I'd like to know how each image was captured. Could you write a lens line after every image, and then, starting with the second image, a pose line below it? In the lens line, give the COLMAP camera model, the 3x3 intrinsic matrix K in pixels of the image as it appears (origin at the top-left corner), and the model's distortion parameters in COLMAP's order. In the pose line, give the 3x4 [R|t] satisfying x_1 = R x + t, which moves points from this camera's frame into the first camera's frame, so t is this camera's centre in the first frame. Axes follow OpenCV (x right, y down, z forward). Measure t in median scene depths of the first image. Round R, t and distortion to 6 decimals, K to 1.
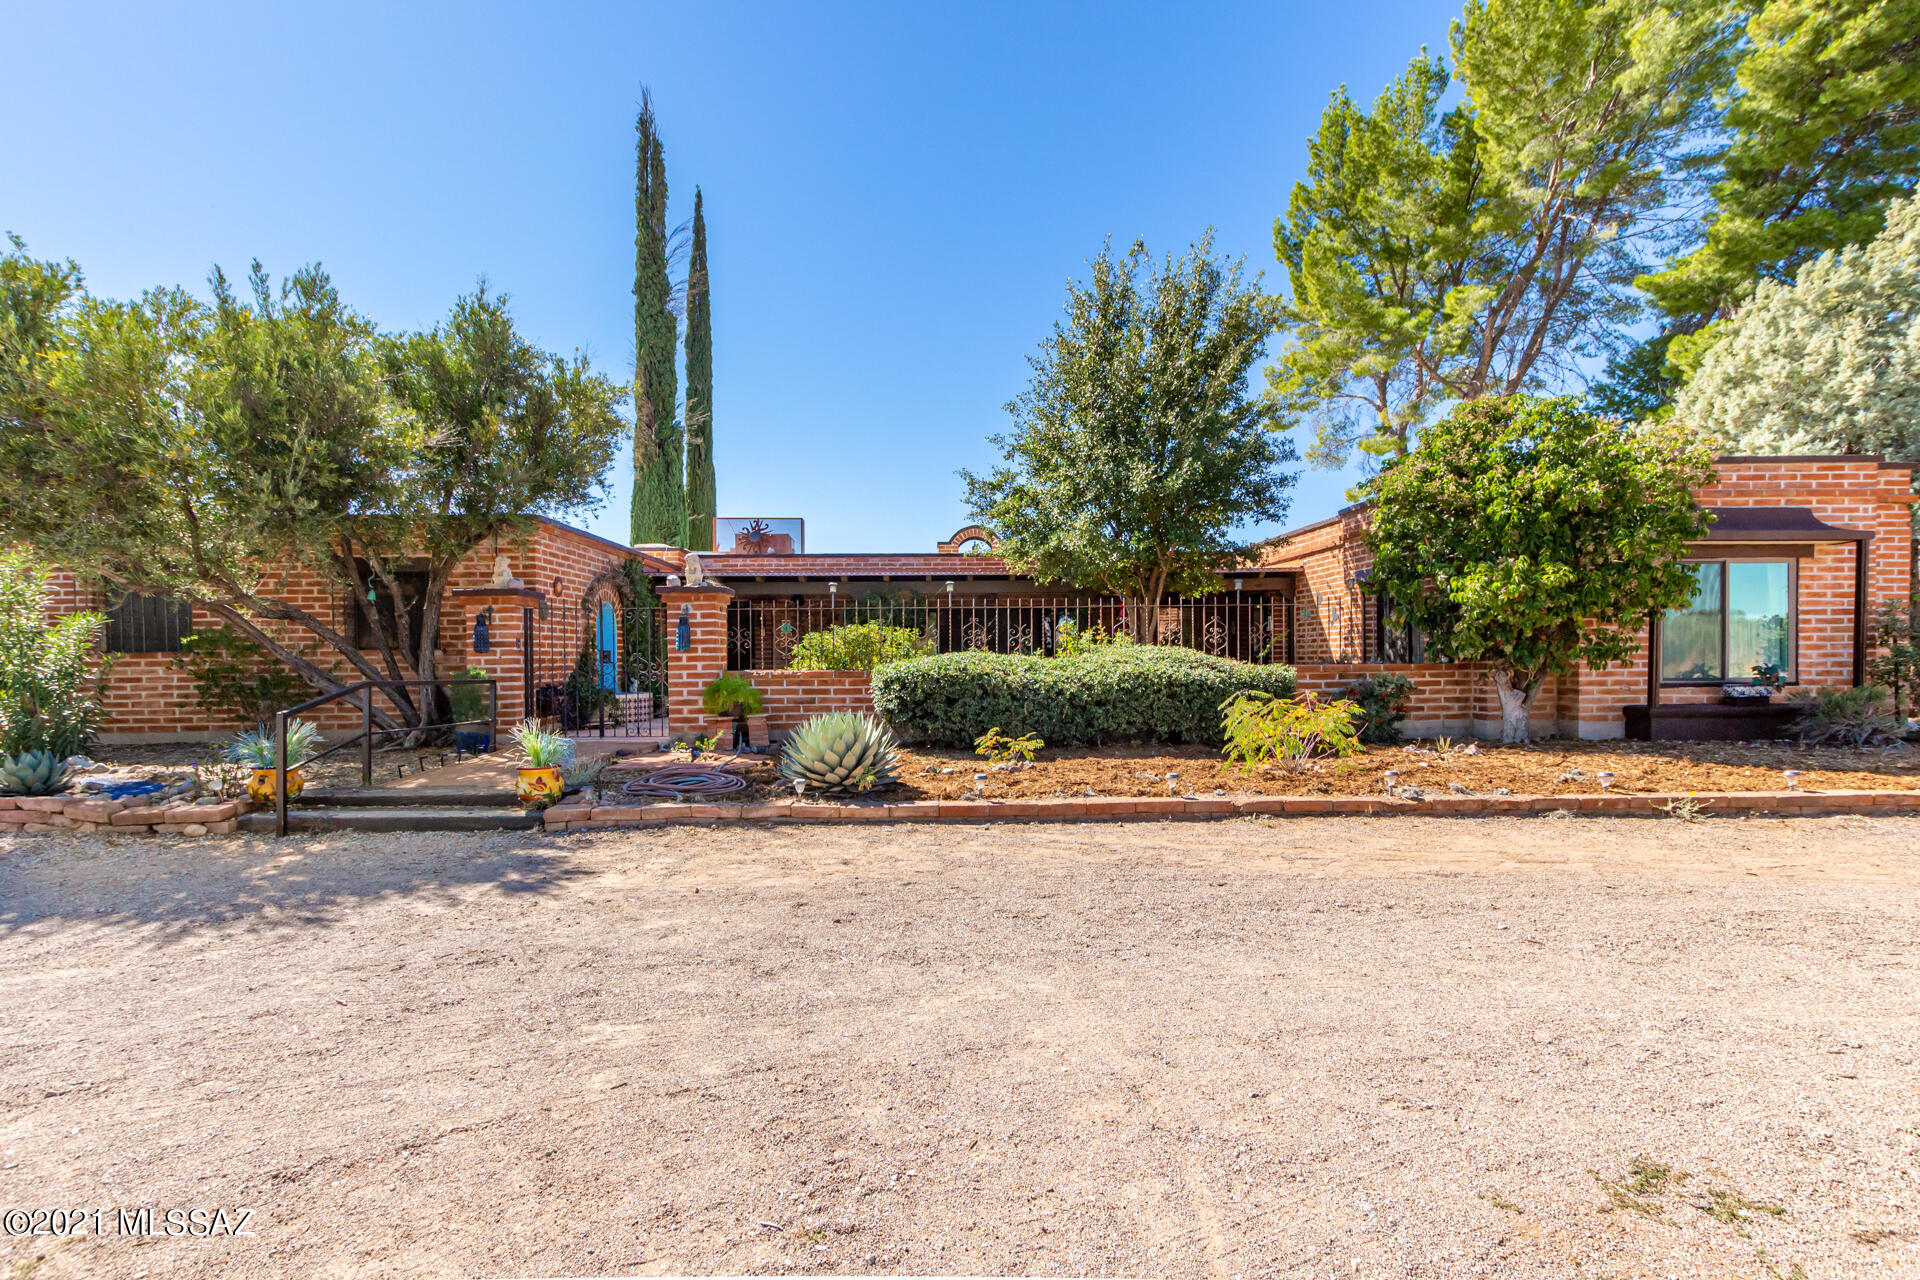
lens RADIAL K [[856.4, 0, 960.2], [0, 856.4, 644.2], [0, 0, 1]] dist [0.005864, -0.000770]
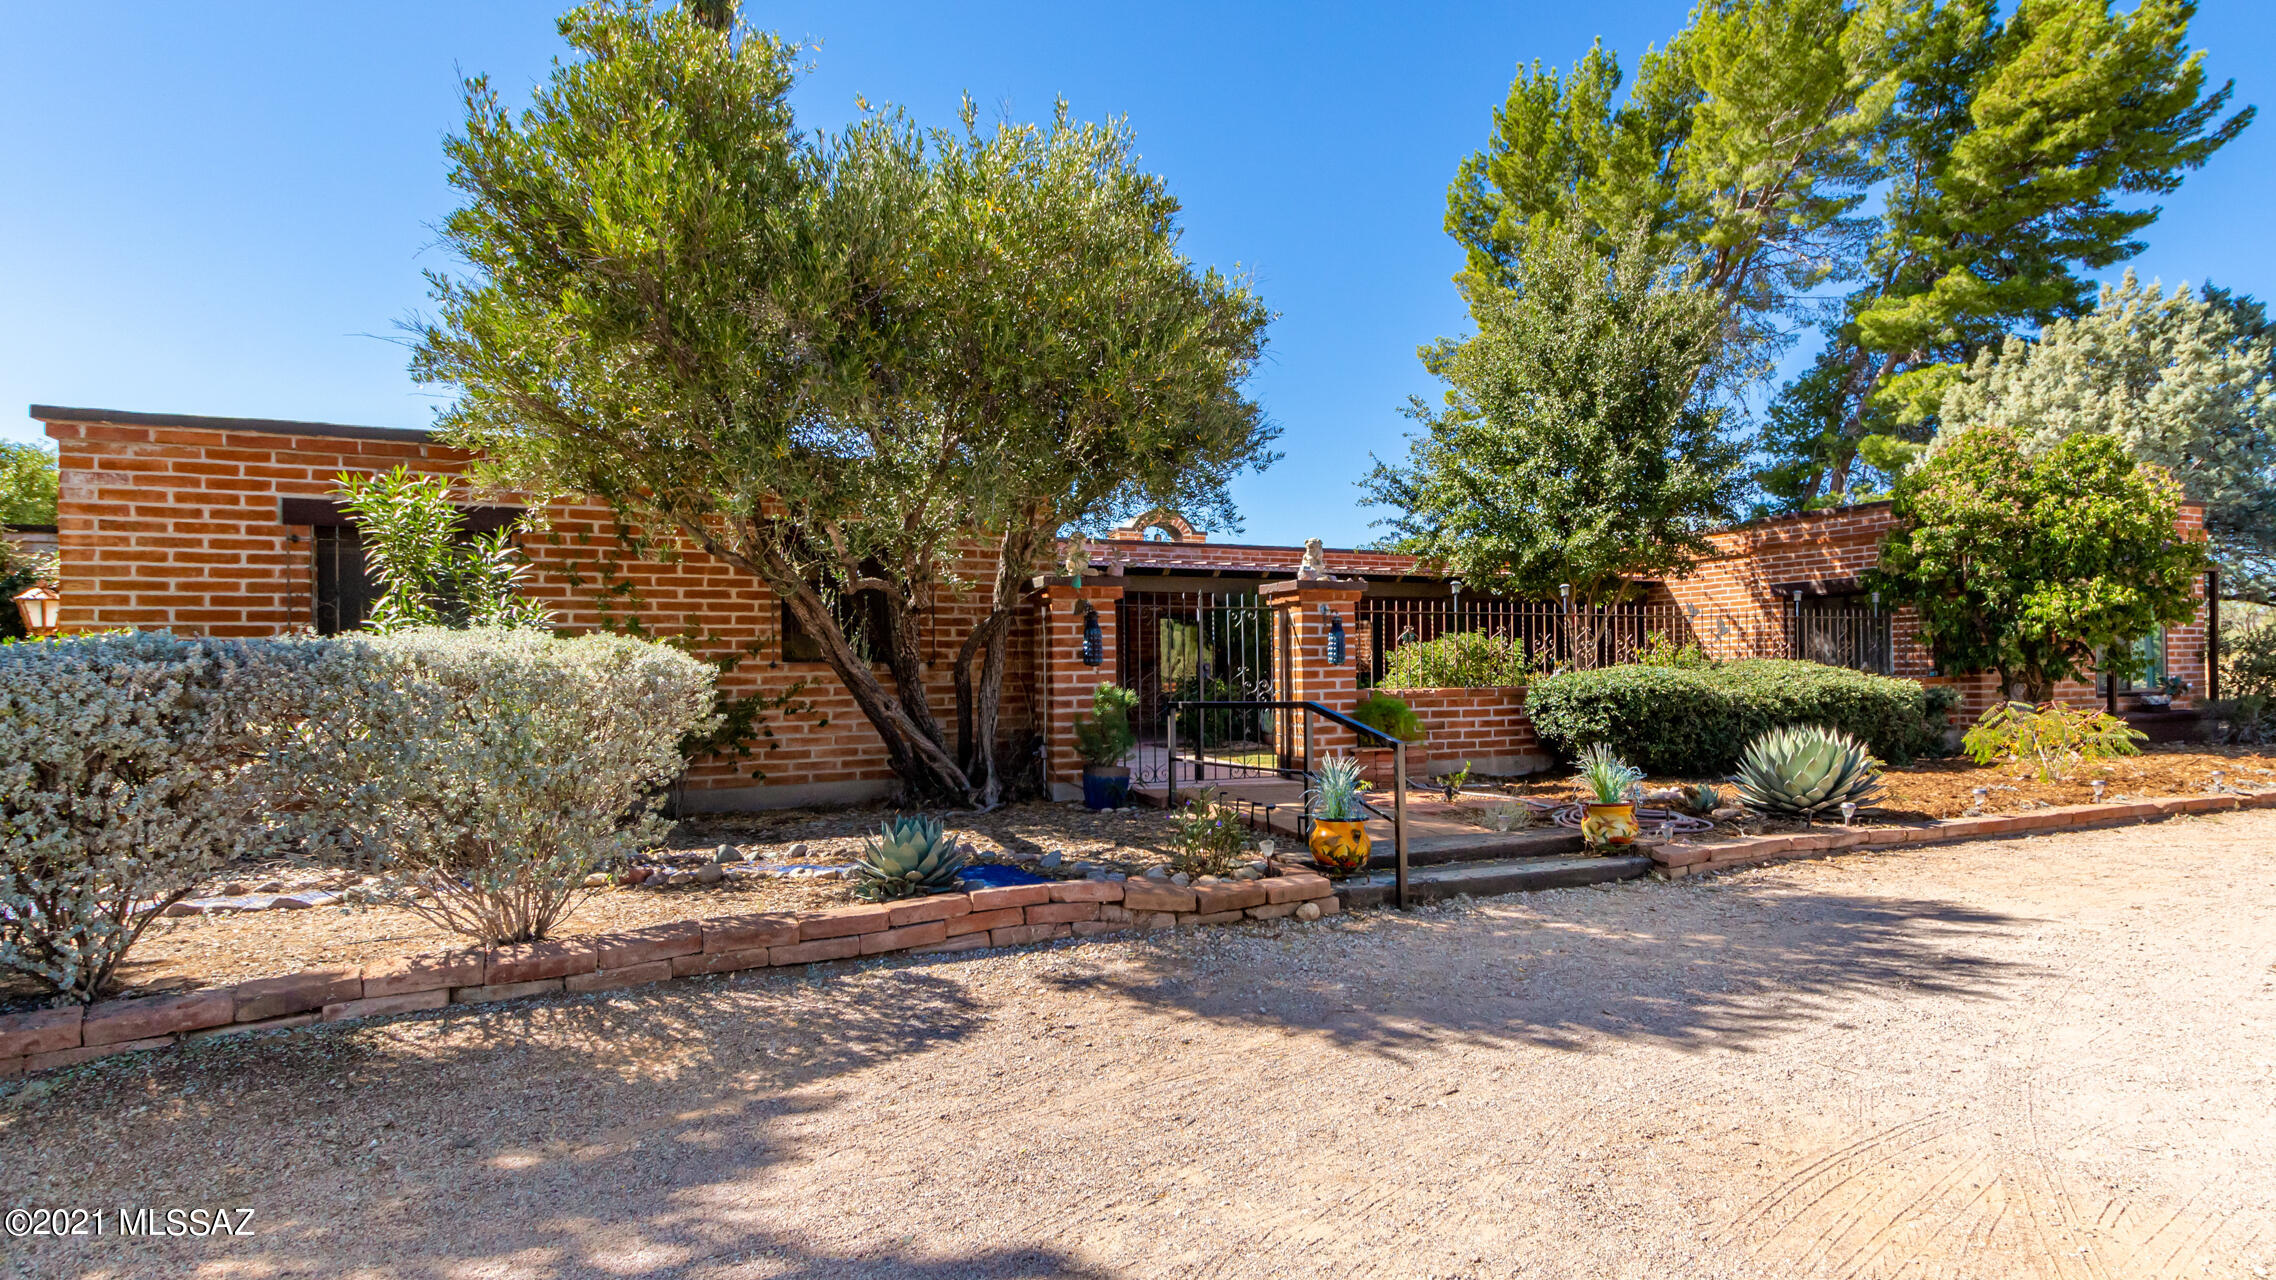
lens RADIAL K [[1112.1, 0, 1139.7], [0, 1112.1, 636.9], [0, 0, 1]] dist [-0.004861, -0.000171]
pose [[0.927388, 0.010423, 0.373956, -0.837316], [-0.001693, 0.999719, -0.023664, 0.007553], [-0.374098, 0.021312, 0.927144, 0.123051]]
